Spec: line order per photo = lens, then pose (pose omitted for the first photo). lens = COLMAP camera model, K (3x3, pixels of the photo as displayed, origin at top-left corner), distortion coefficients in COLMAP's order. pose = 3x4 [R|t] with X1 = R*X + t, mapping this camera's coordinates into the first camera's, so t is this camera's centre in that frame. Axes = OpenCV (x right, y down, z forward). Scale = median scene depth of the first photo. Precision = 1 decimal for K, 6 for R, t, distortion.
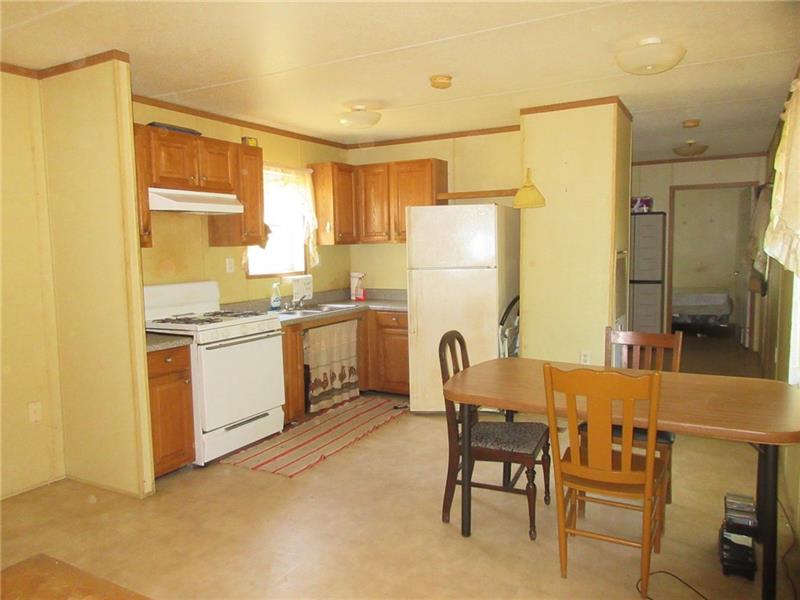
lens RADIAL K [[596.7, 0, 401.2], [0, 596.7, 299.2], [0, 0, 1]] dist [0.011969, 0.005278]
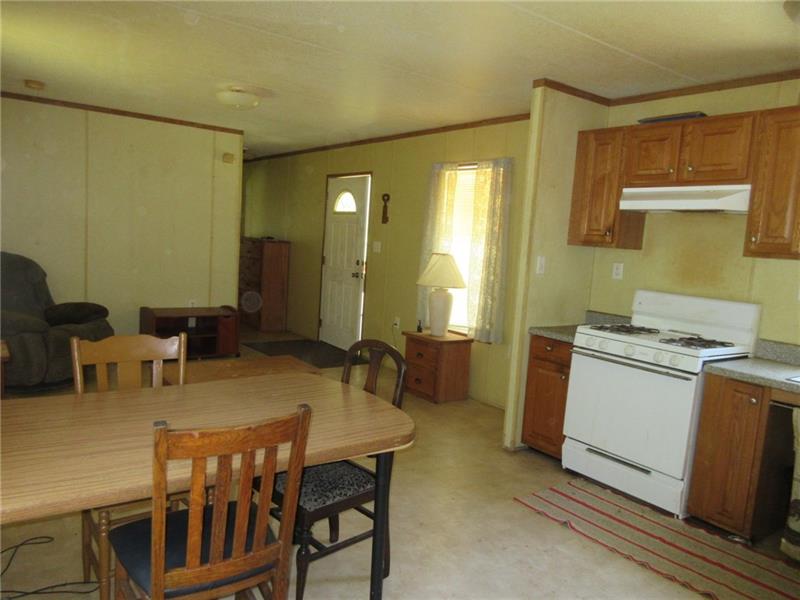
lens RADIAL K [[596.7, 0, 401.2], [0, 596.7, 299.2], [0, 0, 1]] dist [0.011969, 0.005278]
pose [[-0.407745, 0.080046, -0.909581, 0.589438], [-0.148651, 0.977042, 0.152620, -0.093794], [0.900915, 0.197440, -0.386484, 0.989587]]
